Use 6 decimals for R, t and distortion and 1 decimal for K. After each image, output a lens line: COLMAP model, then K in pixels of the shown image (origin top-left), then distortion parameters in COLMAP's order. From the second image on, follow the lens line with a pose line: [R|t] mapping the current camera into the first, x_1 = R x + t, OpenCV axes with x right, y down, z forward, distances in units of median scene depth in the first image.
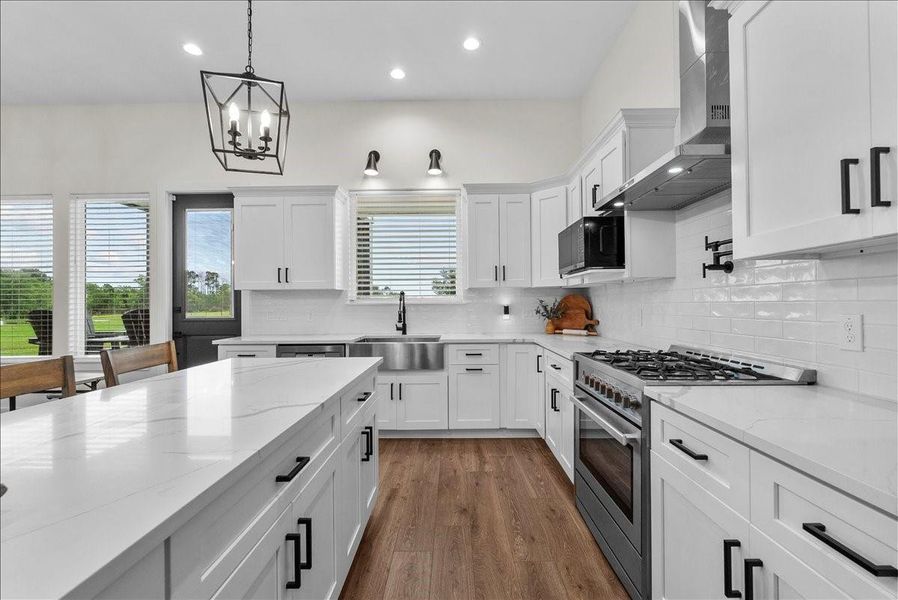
lens RADIAL K [[395.8, 0, 449.2], [0, 395.8, 304.6], [0, 0, 1]] dist [-0.005901, 0.000853]
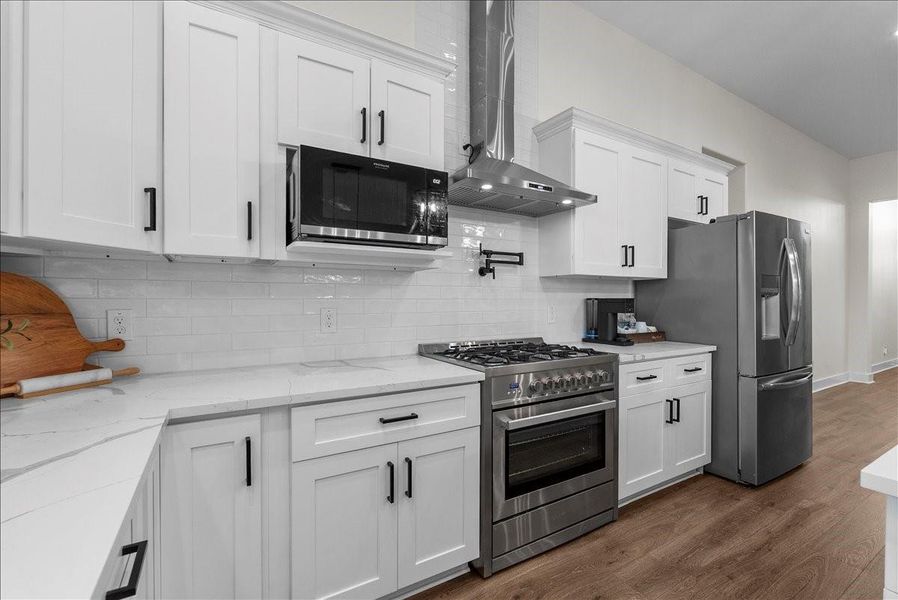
lens RADIAL K [[395.8, 0, 450.6], [0, 395.8, 302.3], [0, 0, 1]] dist [-0.005901, 0.000853]
pose [[-0.524245, 0.001784, 0.851565, -0.155540], [0.003880, 0.999992, 0.000294, 0.001553], [-0.851558, 0.003458, -0.524248, 0.847432]]
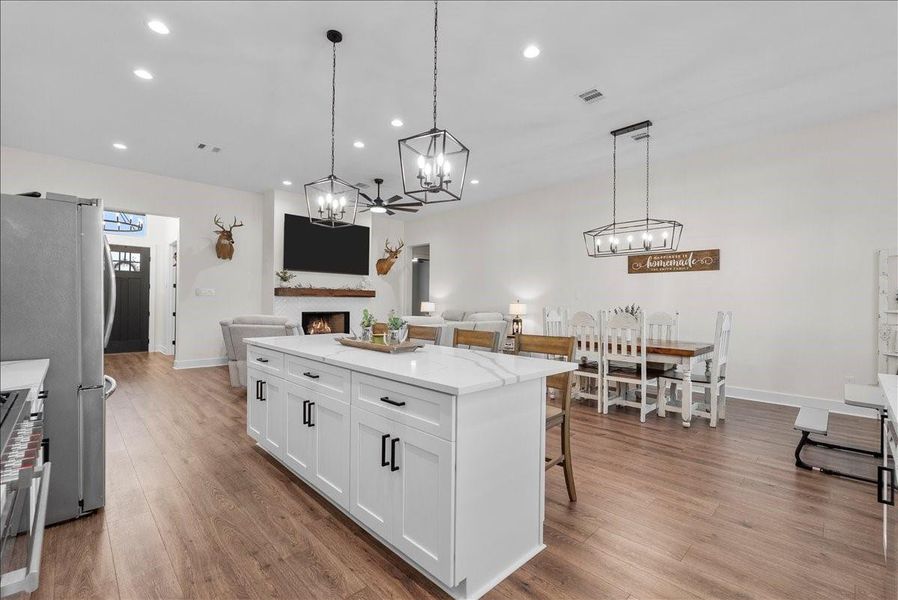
lens RADIAL K [[395.8, 0, 450.7], [0, 395.8, 300.2], [0, 0, 1]] dist [-0.005901, 0.000853]
pose [[-0.703498, -0.001163, -0.710697, 0.179061], [-0.006299, 0.999970, 0.004599, -0.009904], [0.710670, 0.007712, -0.703483, 0.858862]]
